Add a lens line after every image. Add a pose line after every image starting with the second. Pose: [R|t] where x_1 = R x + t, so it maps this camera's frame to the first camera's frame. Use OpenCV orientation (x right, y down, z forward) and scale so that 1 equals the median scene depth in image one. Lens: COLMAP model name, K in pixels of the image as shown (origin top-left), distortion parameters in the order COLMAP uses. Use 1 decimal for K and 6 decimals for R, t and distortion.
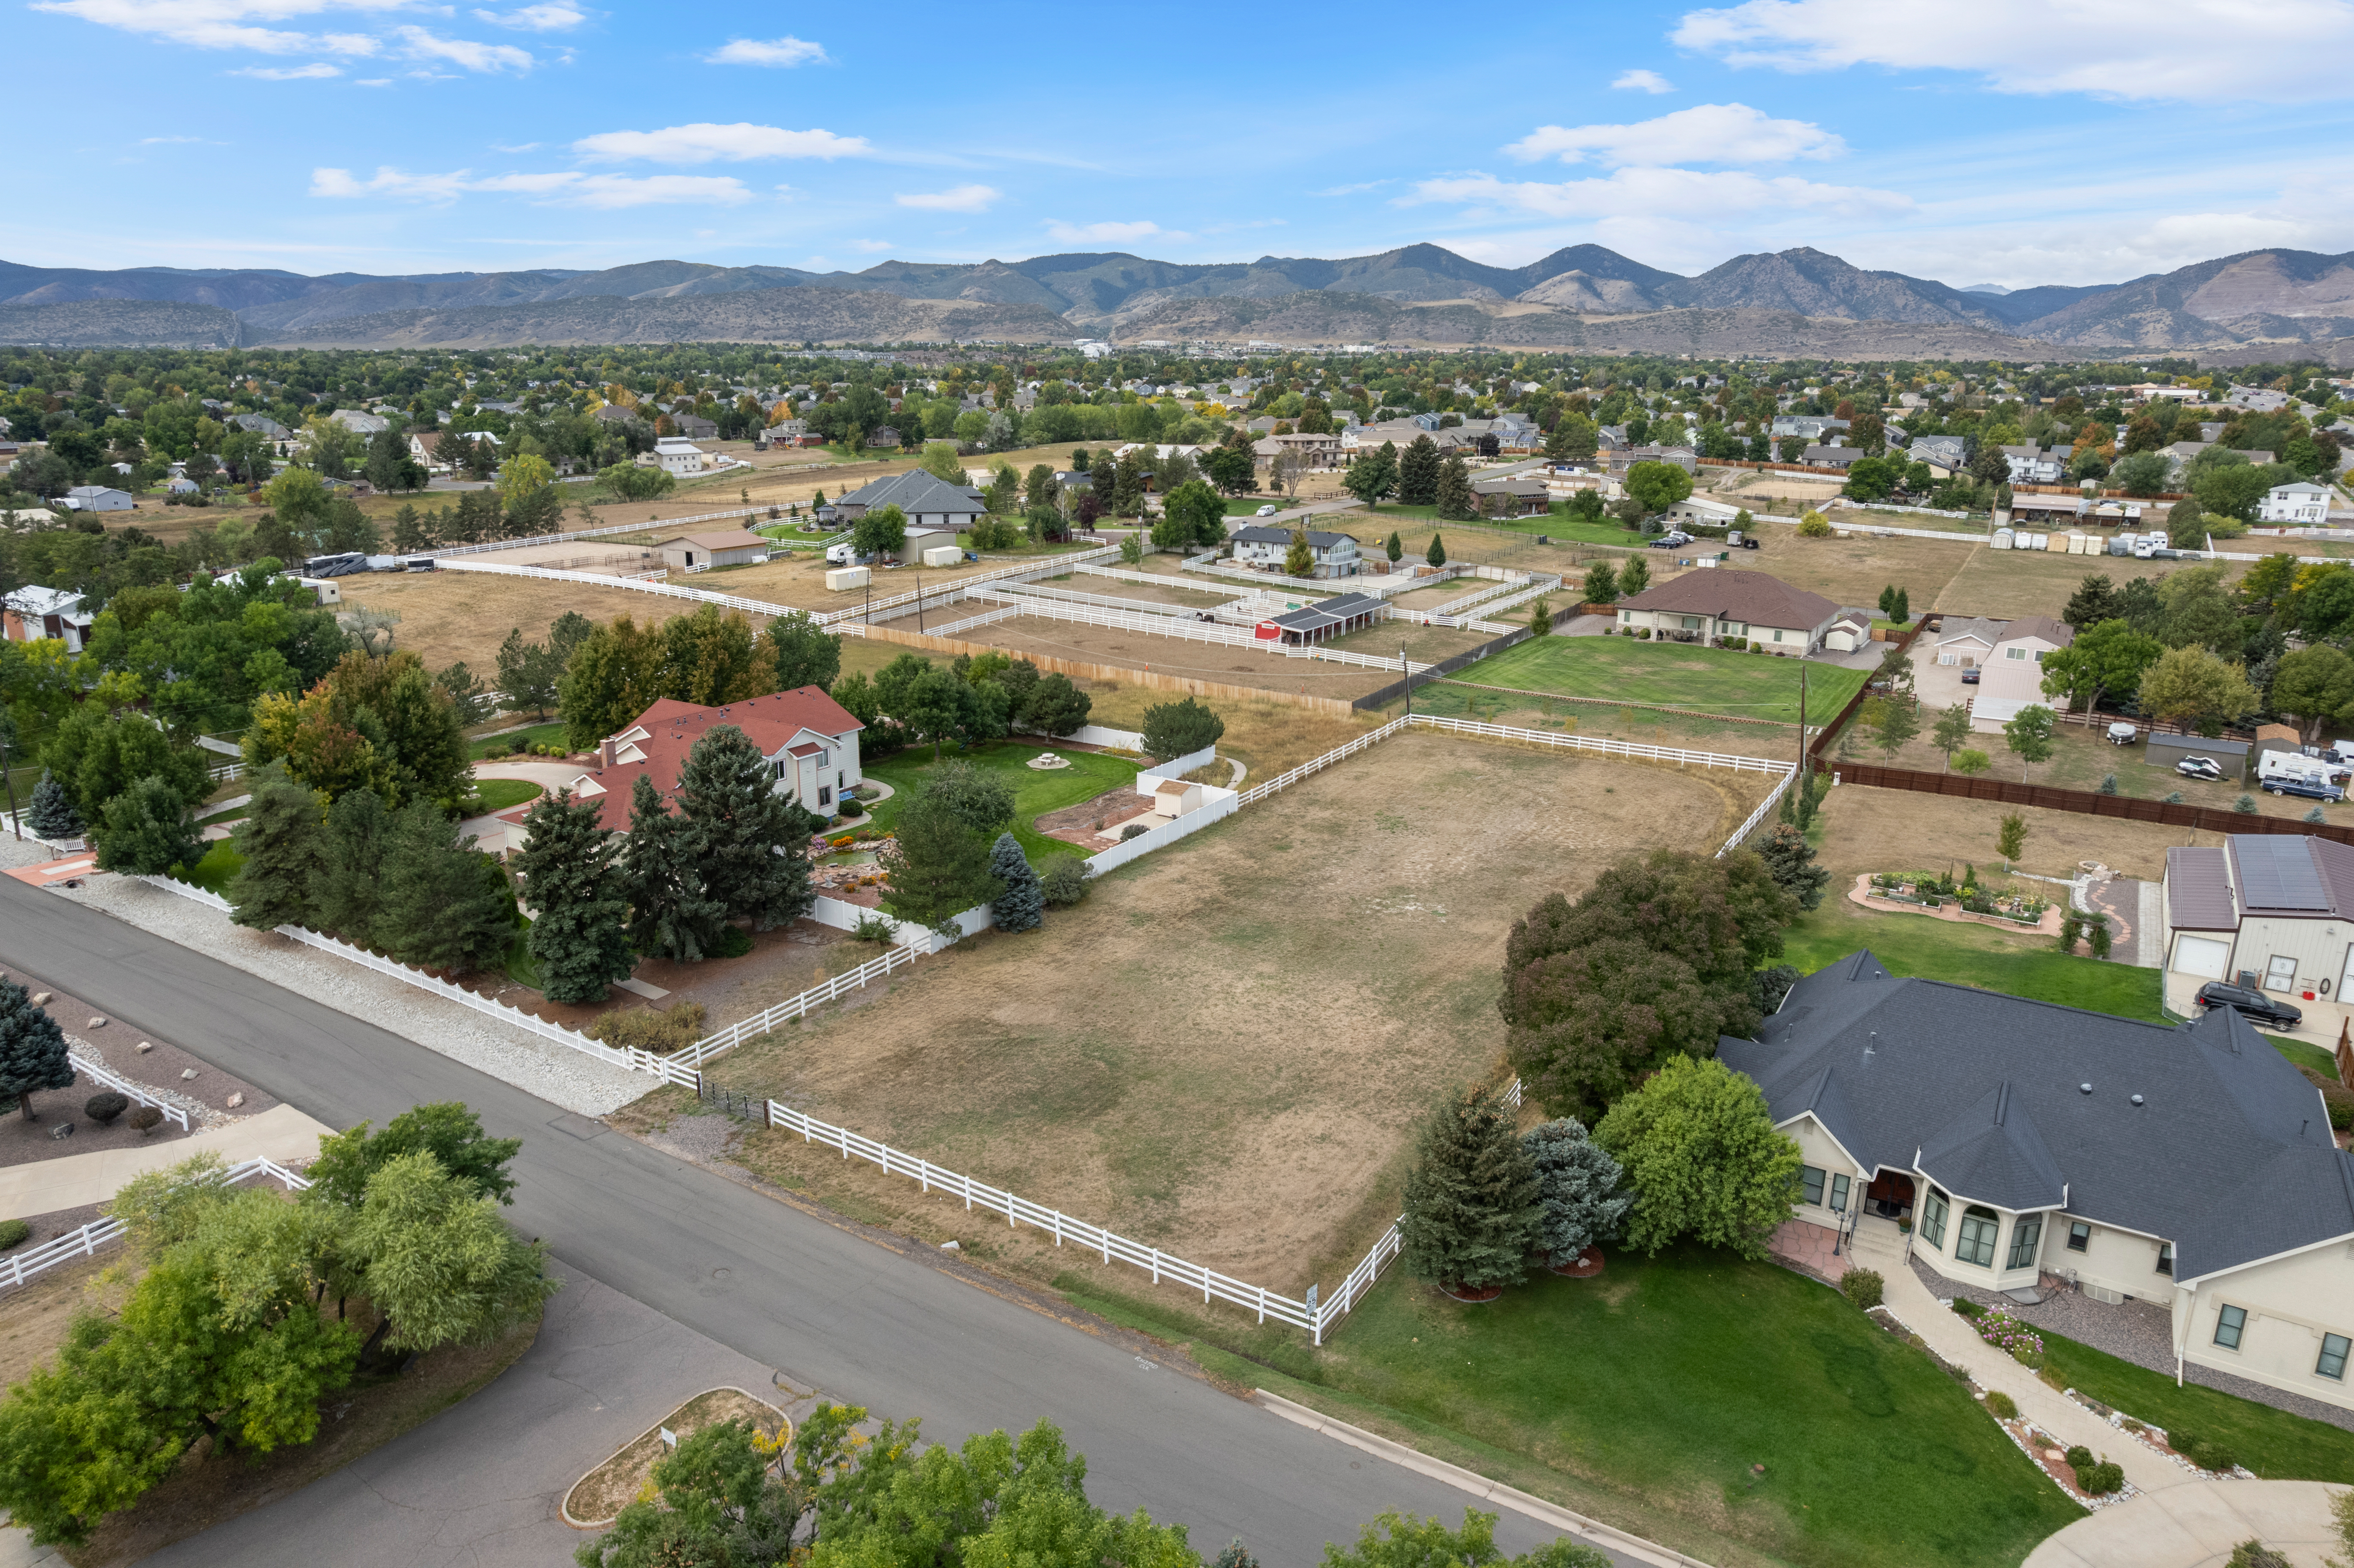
lens RADIAL K [[1503.4, 0, 1177.0], [0, 1503.4, 784.0], [0, 0, 1]] dist [-0.059820, 0.046314]
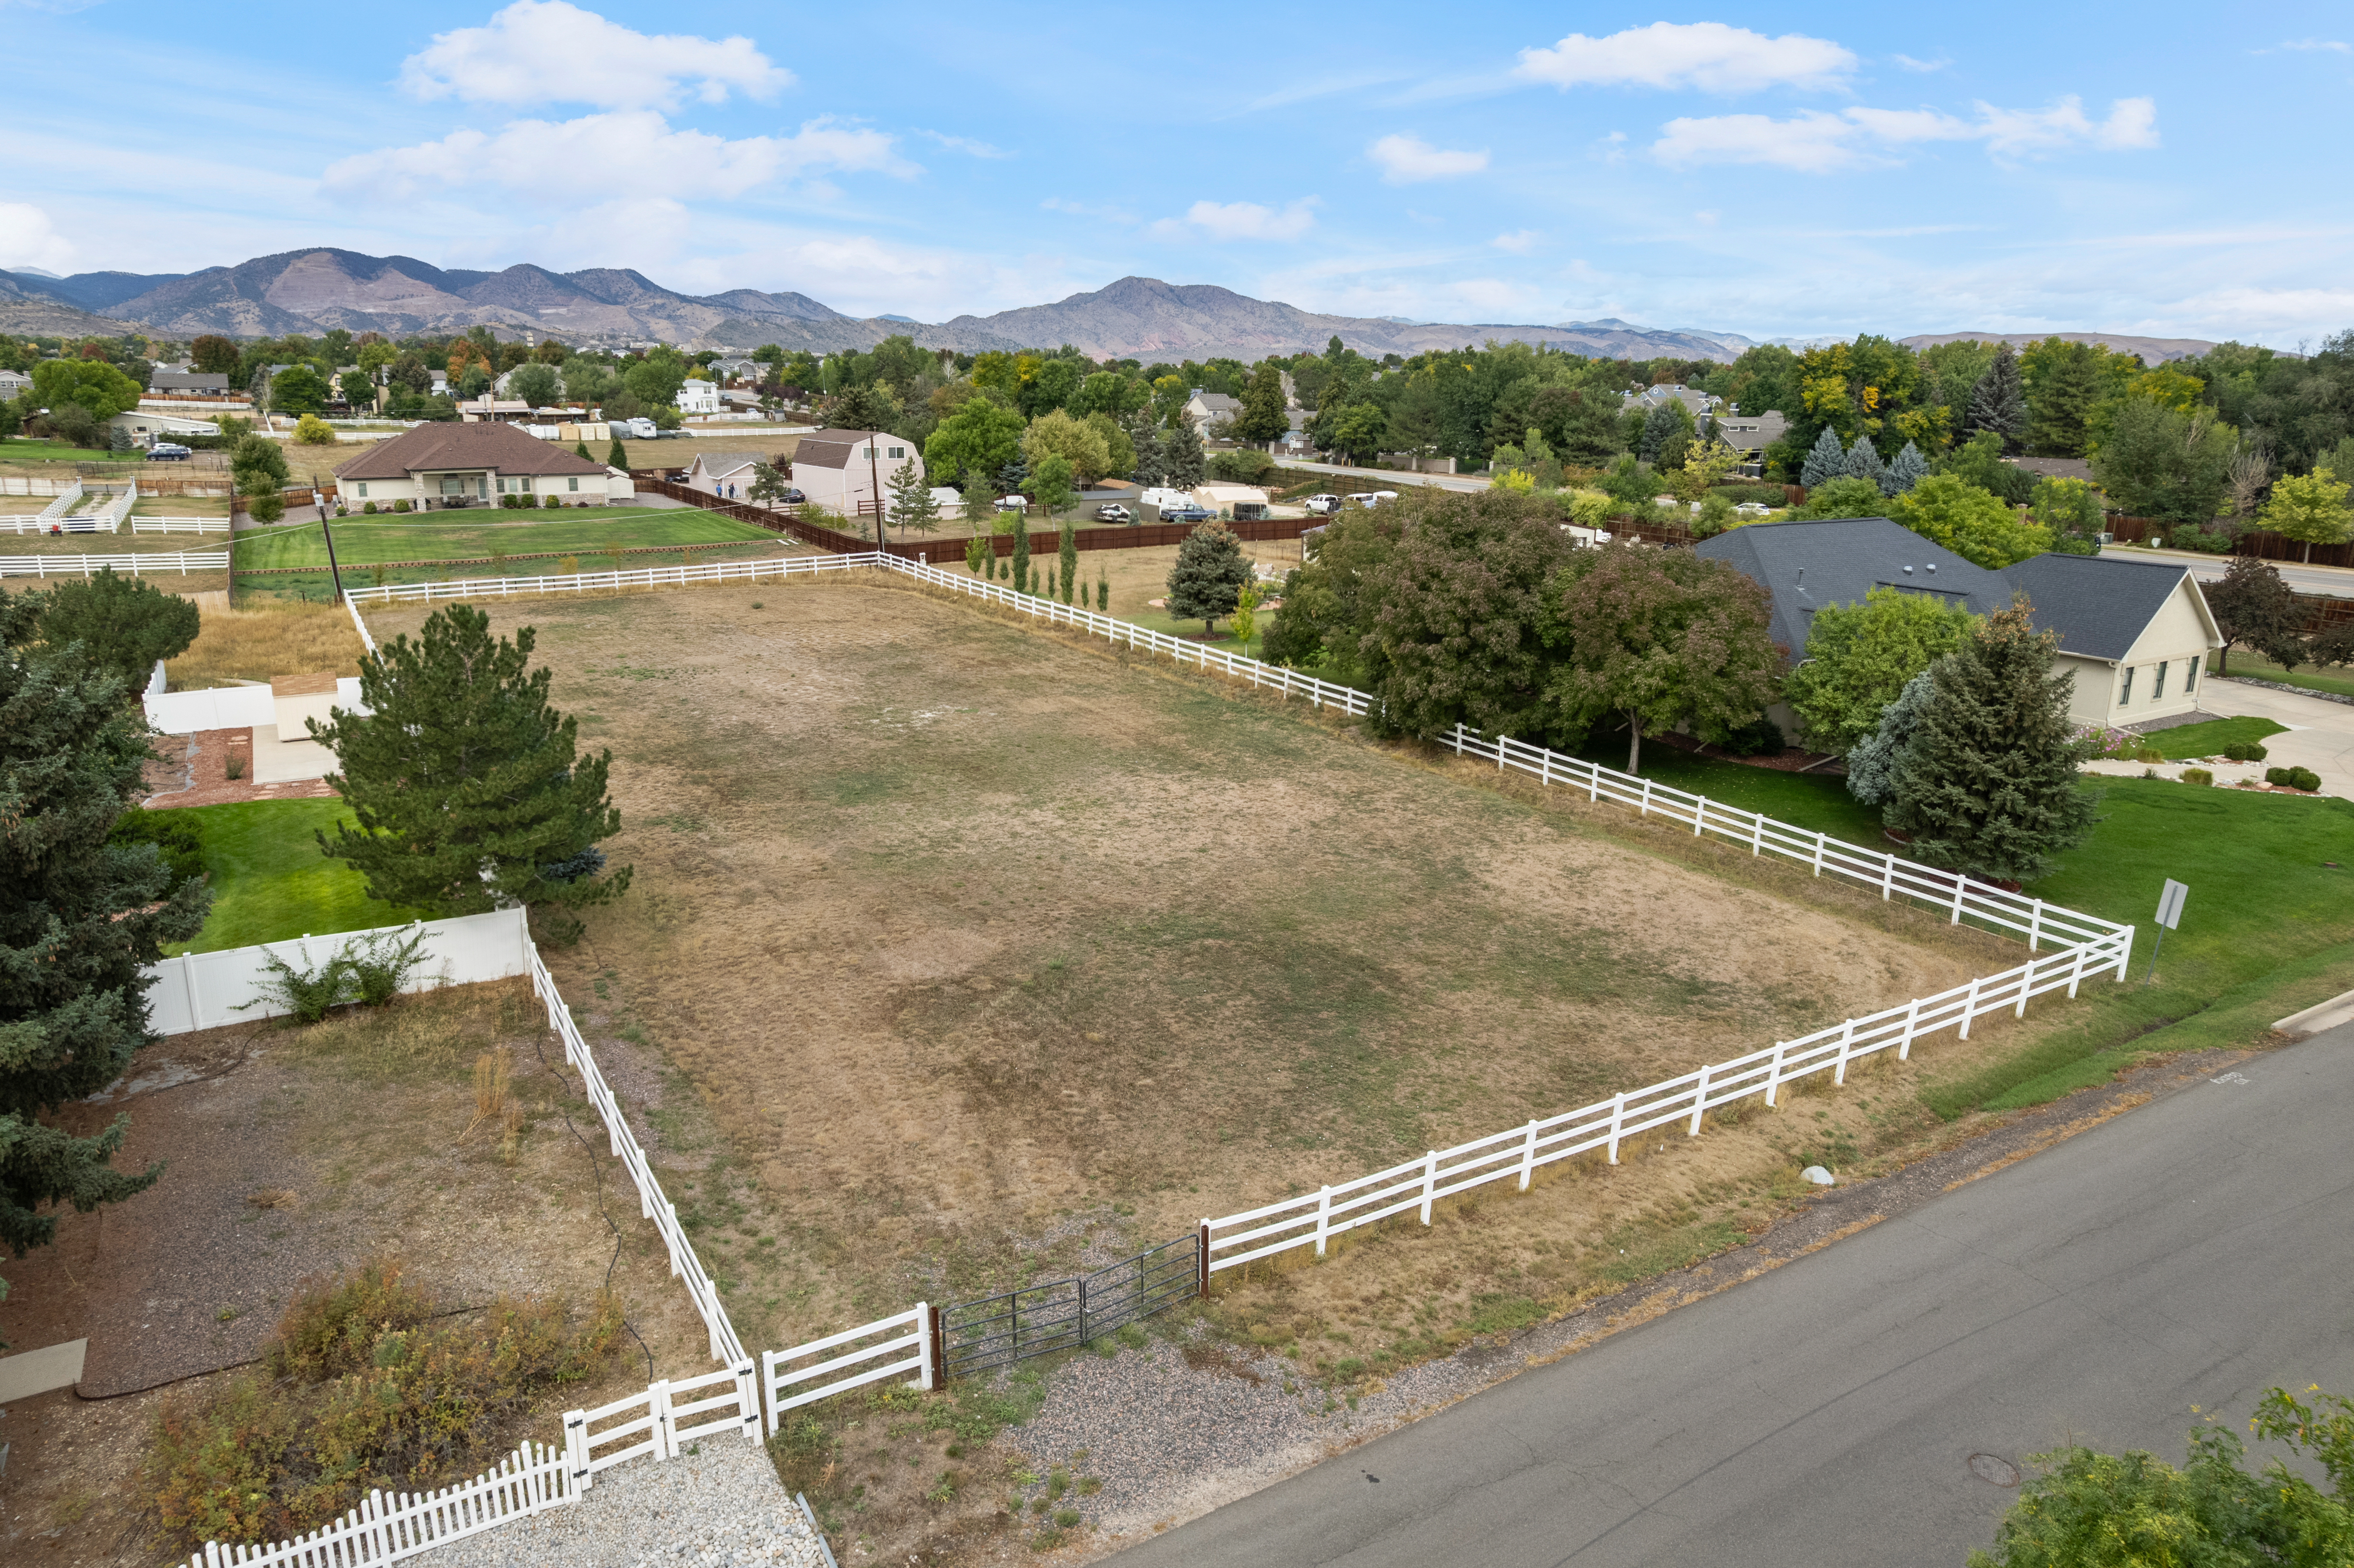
lens RADIAL K [[1526.3, 0, 1177.0], [0, 1526.3, 784.0], [0, 0, 1]] dist [-0.076723, 0.071426]
pose [[0.451278, -0.240365, 0.859403, -0.300775], [0.238114, 0.960559, 0.143622, 0.031040], [-0.860029, 0.139822, 0.490713, 0.435906]]
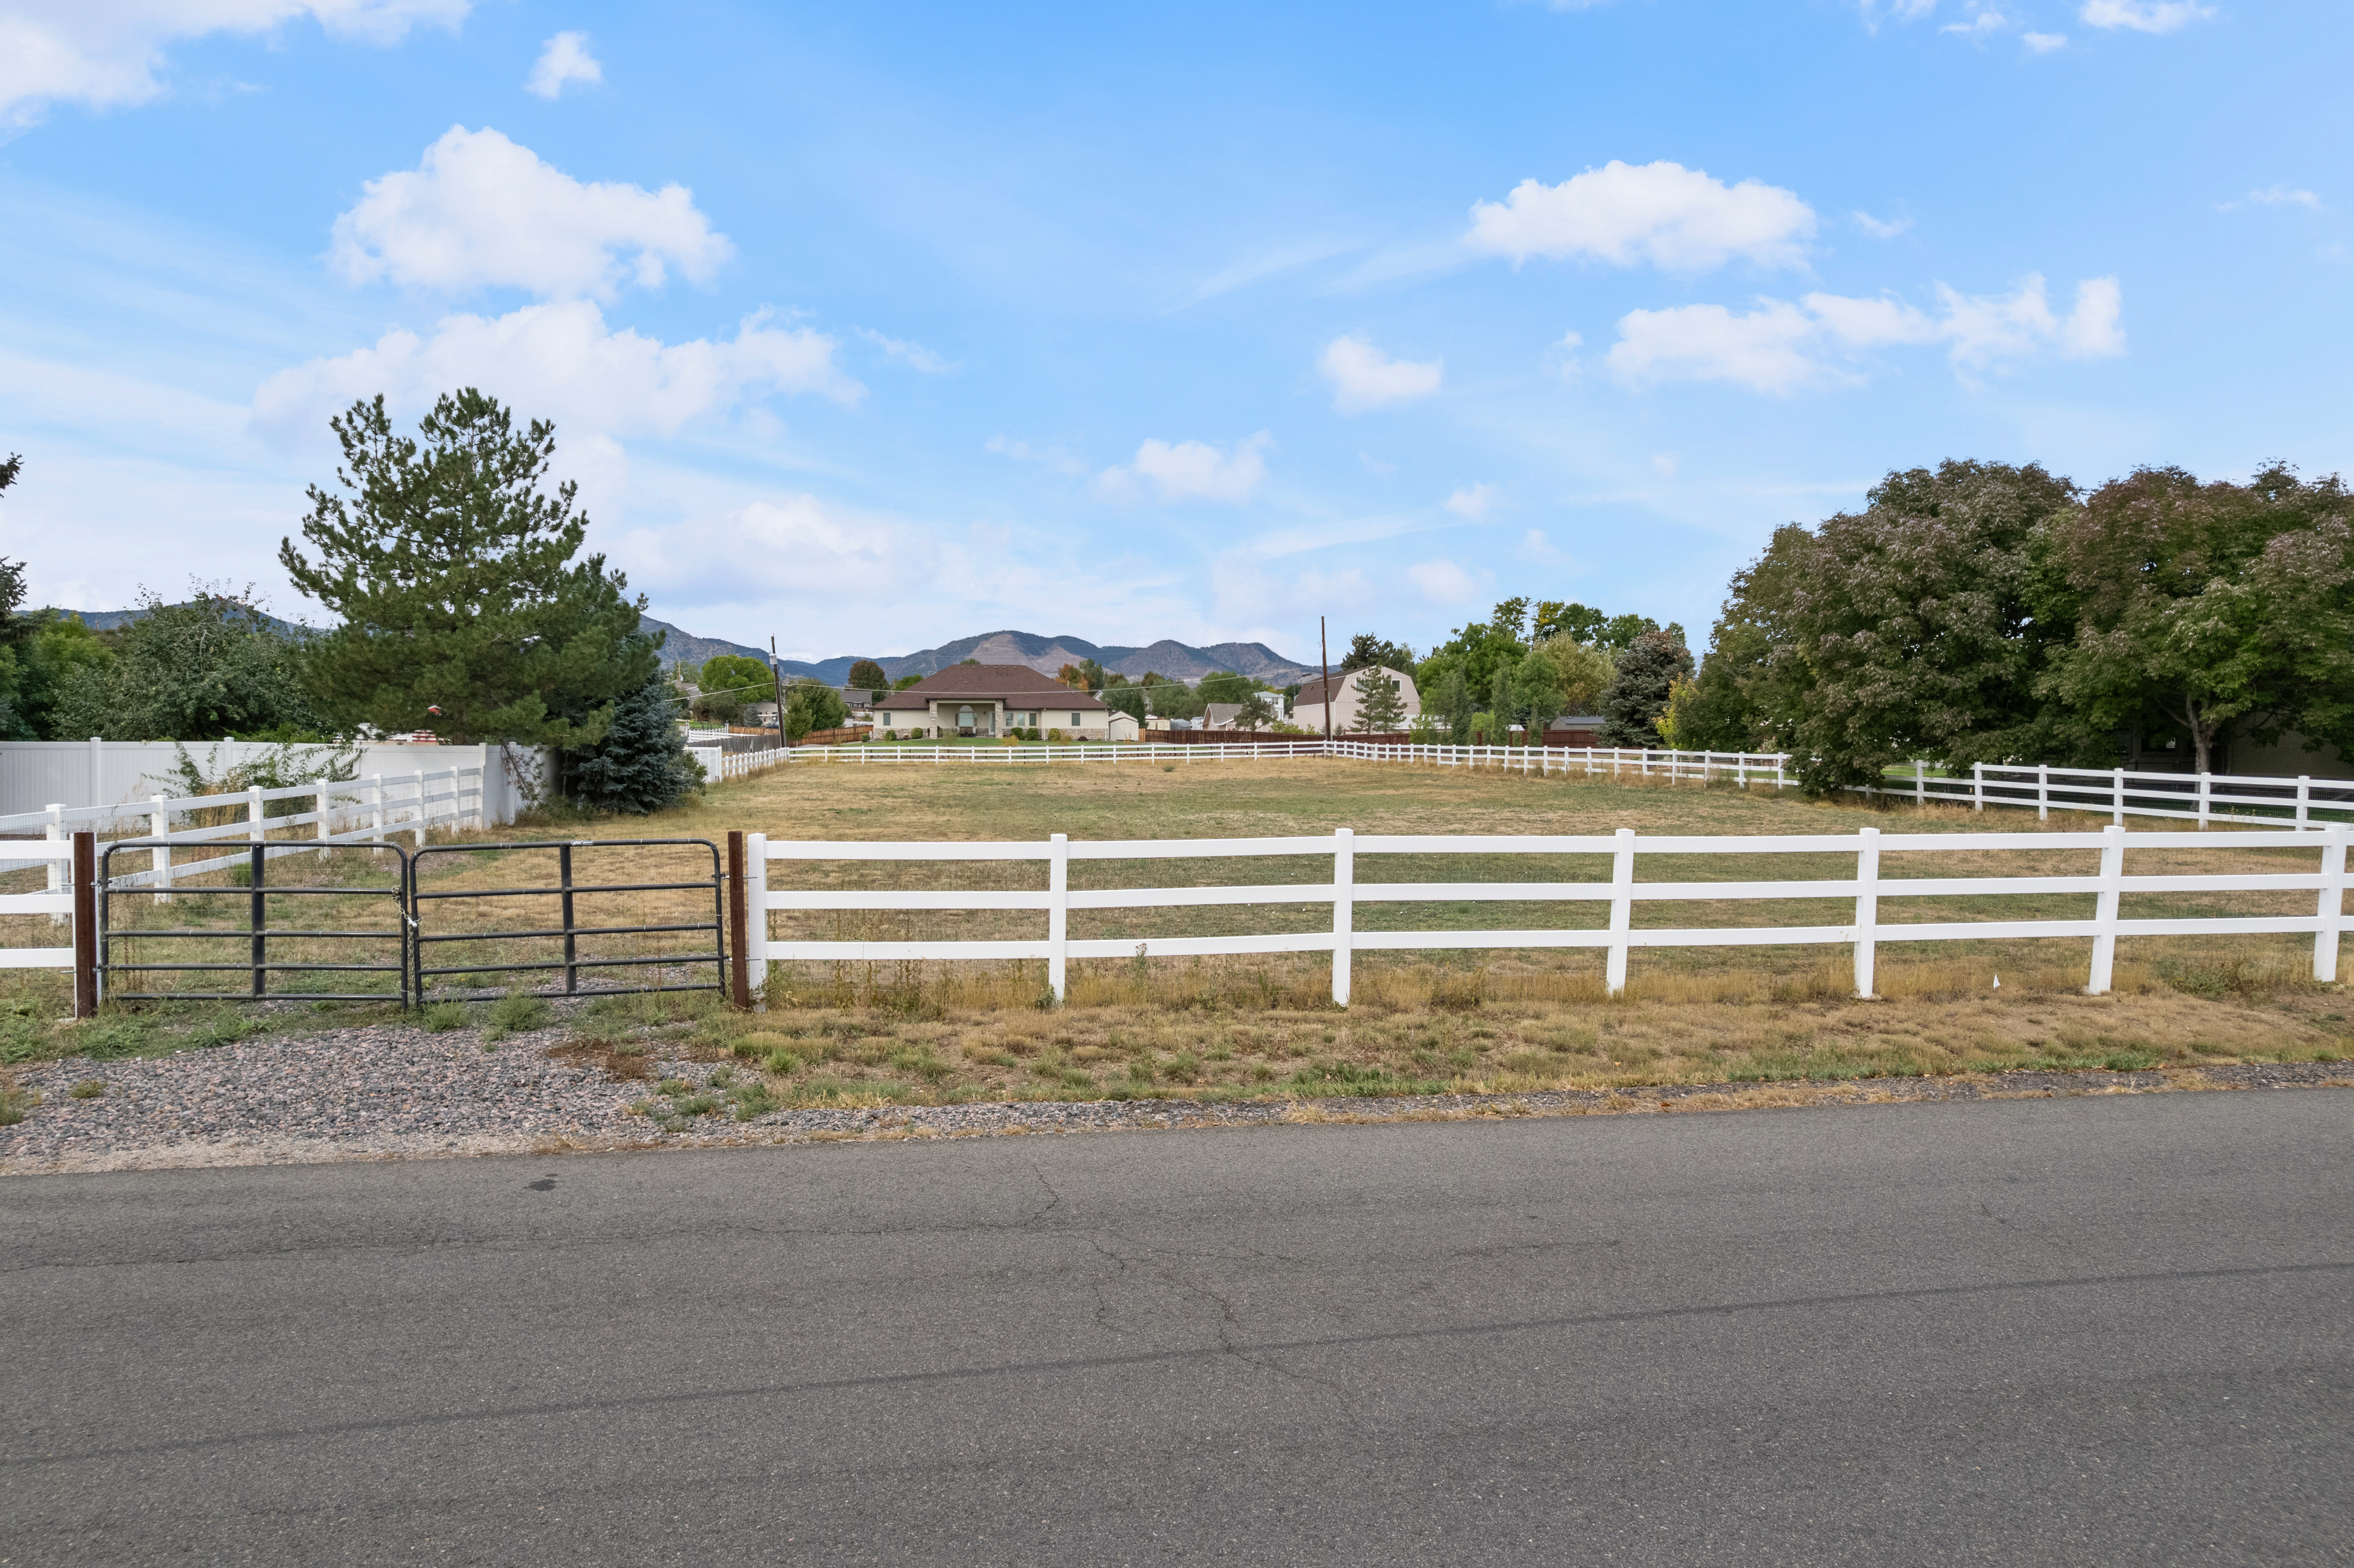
lens RADIAL K [[1545.4, 0, 1177.0], [0, 1545.4, 784.0], [0, 0, 1]] dist [-0.070182, 0.053801]
pose [[0.753444, -0.032244, 0.656721, -0.187830], [0.185822, 0.968522, -0.165637, 0.131003], [-0.630708, 0.246831, 0.735719, 0.449849]]
